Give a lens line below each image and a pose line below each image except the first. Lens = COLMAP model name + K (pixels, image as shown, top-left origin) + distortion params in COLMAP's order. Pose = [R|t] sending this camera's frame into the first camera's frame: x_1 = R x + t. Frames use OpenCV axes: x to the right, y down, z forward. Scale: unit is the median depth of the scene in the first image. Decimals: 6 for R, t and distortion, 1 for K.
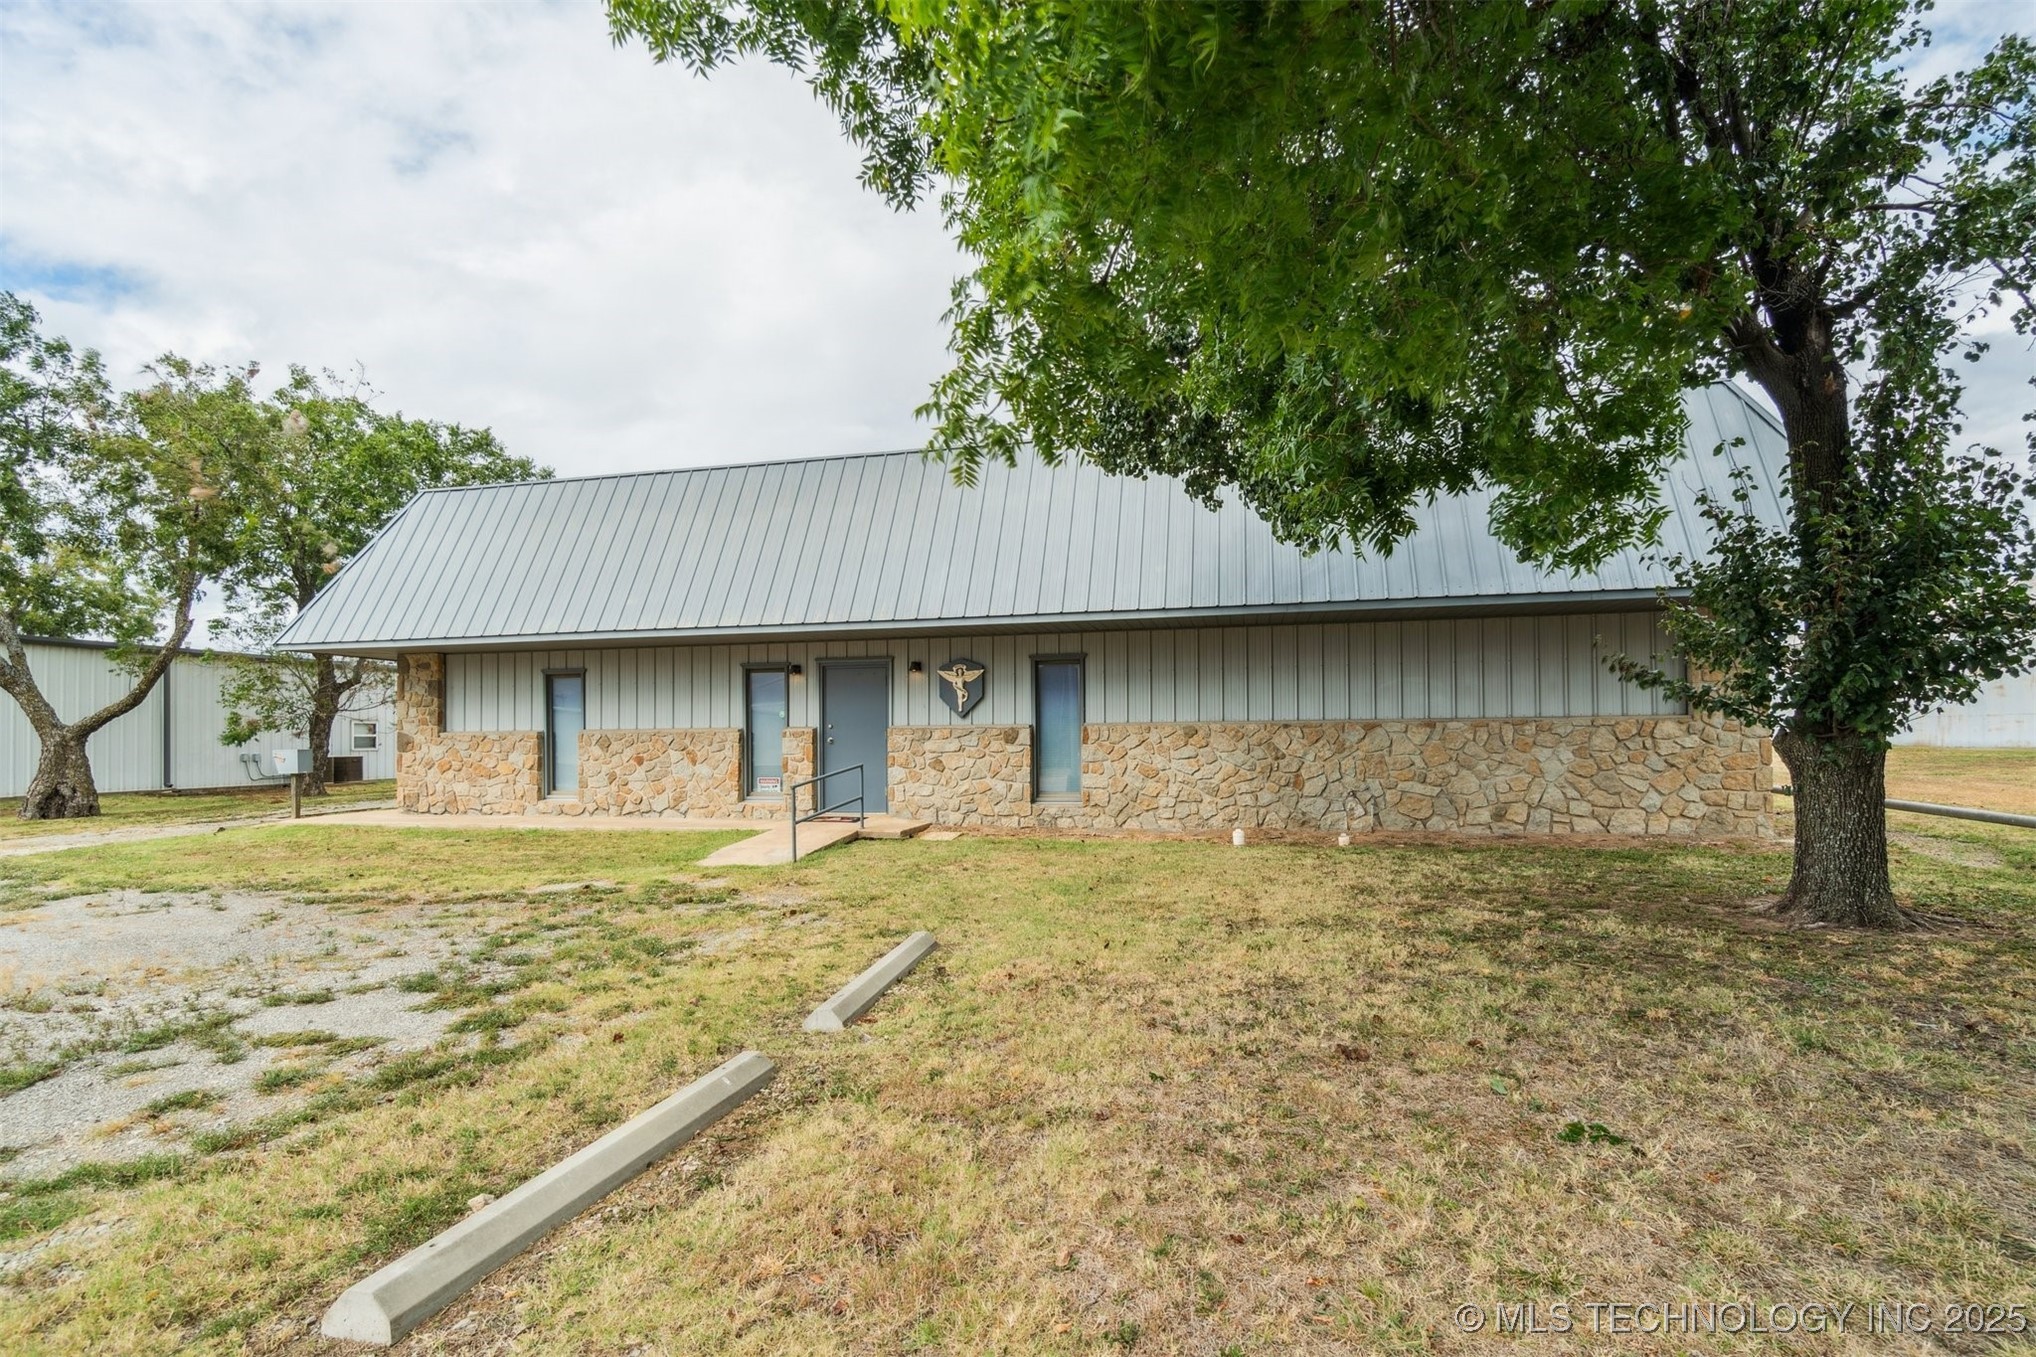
lens RADIAL K [[1003.6, 0, 1029.4], [0, 1003.6, 728.4], [0, 0, 1]] dist [0.005147, -0.000026]
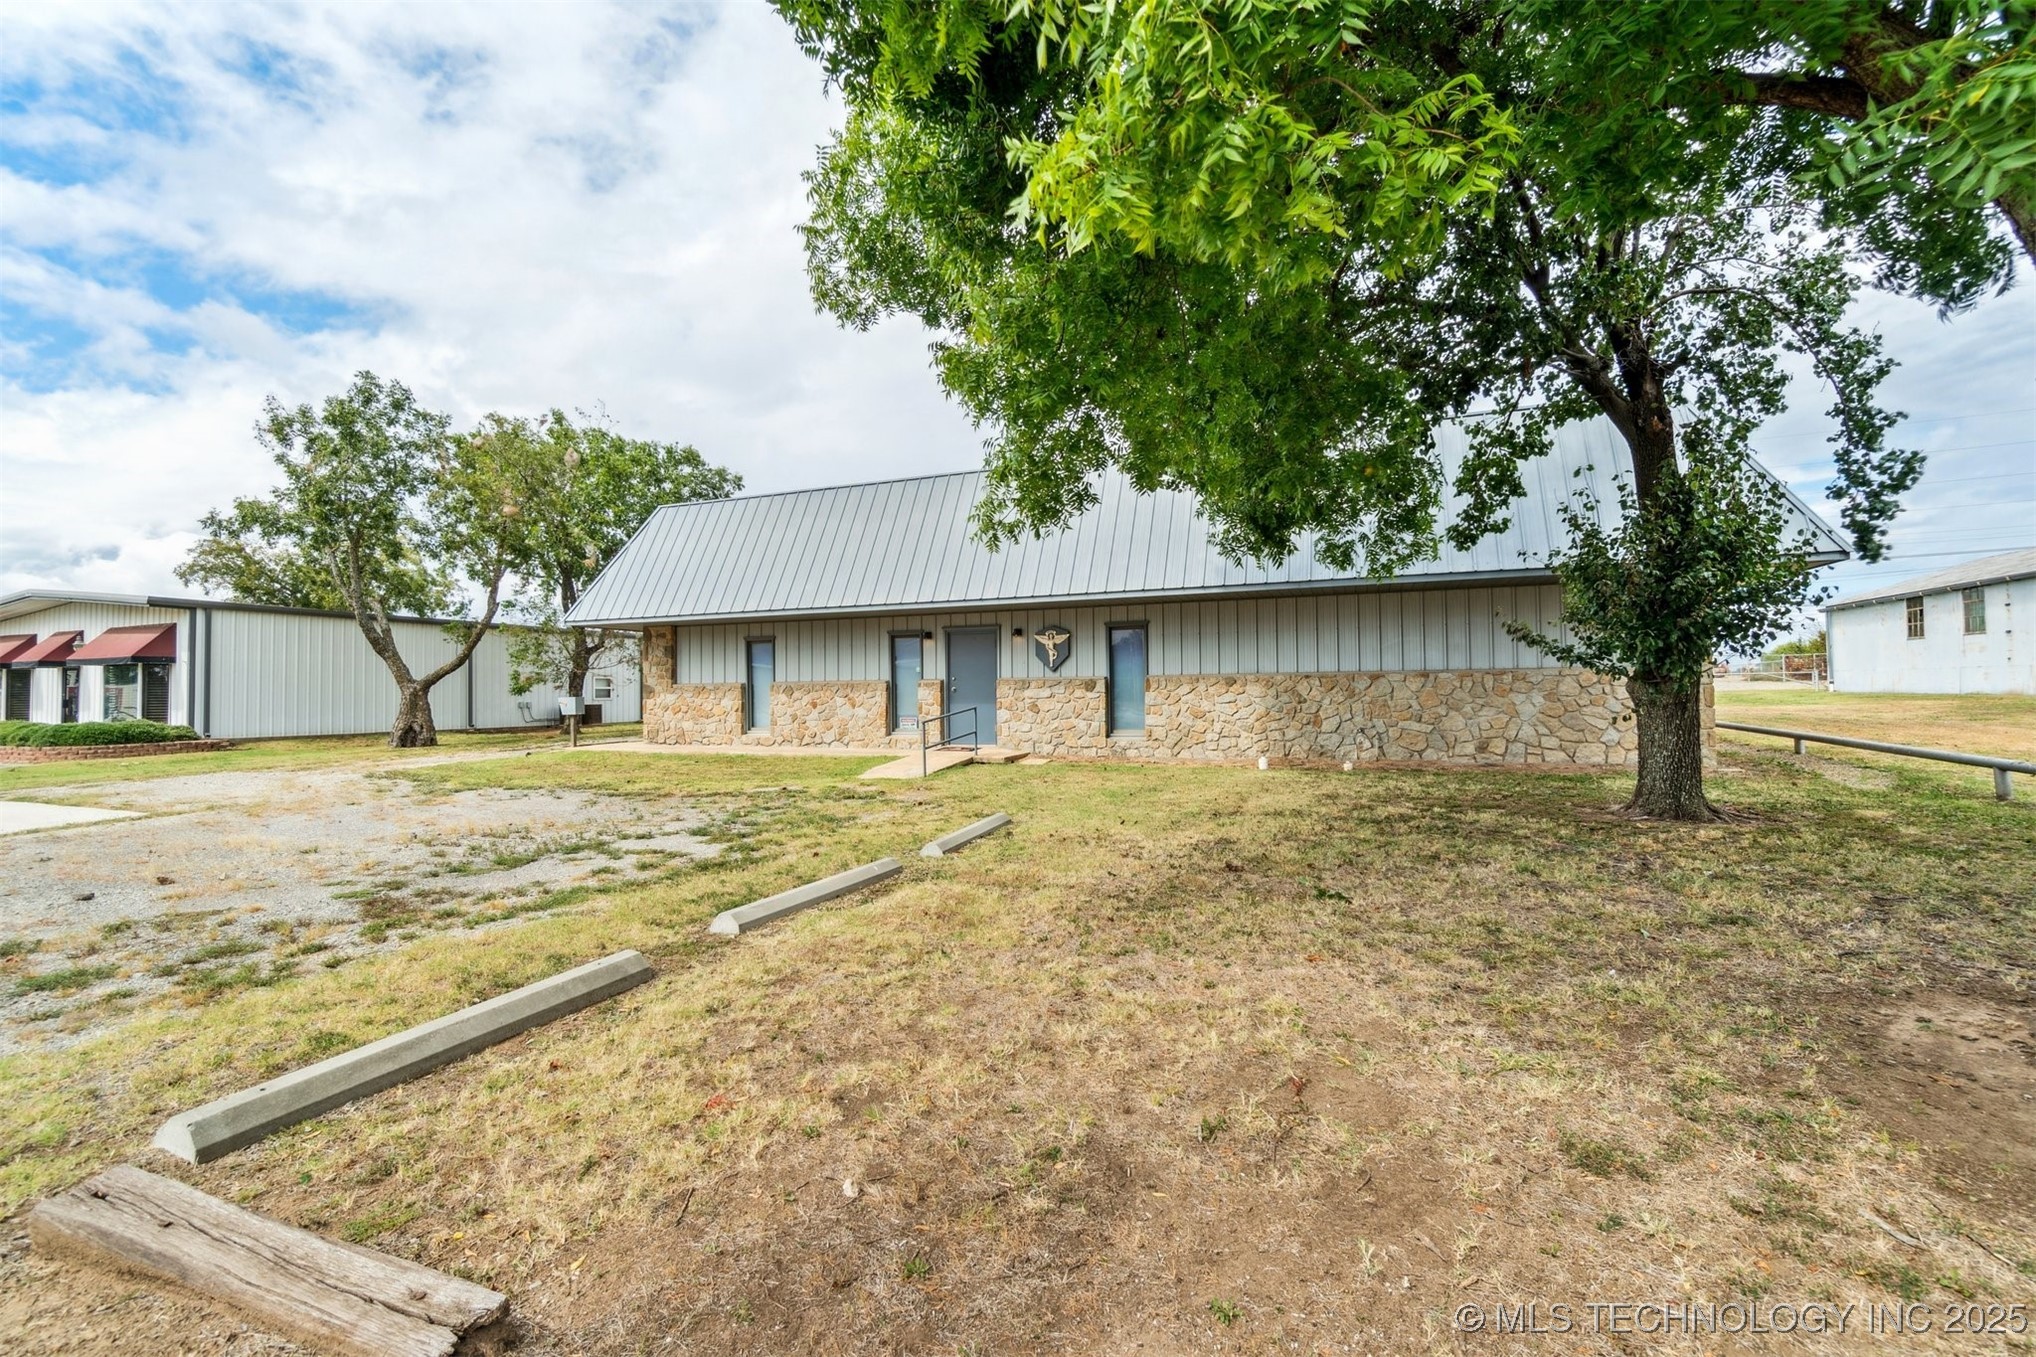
lens RADIAL K [[870.8, 0, 1019.5], [0, 870.8, 675.3], [0, 0, 1]] dist [-0.003090, 0.000107]
pose [[0.991337, -0.004408, -0.131269, 0.037922], [0.003555, 0.999971, -0.006738, 0.001688], [0.131294, 0.006213, 0.991324, -0.121963]]
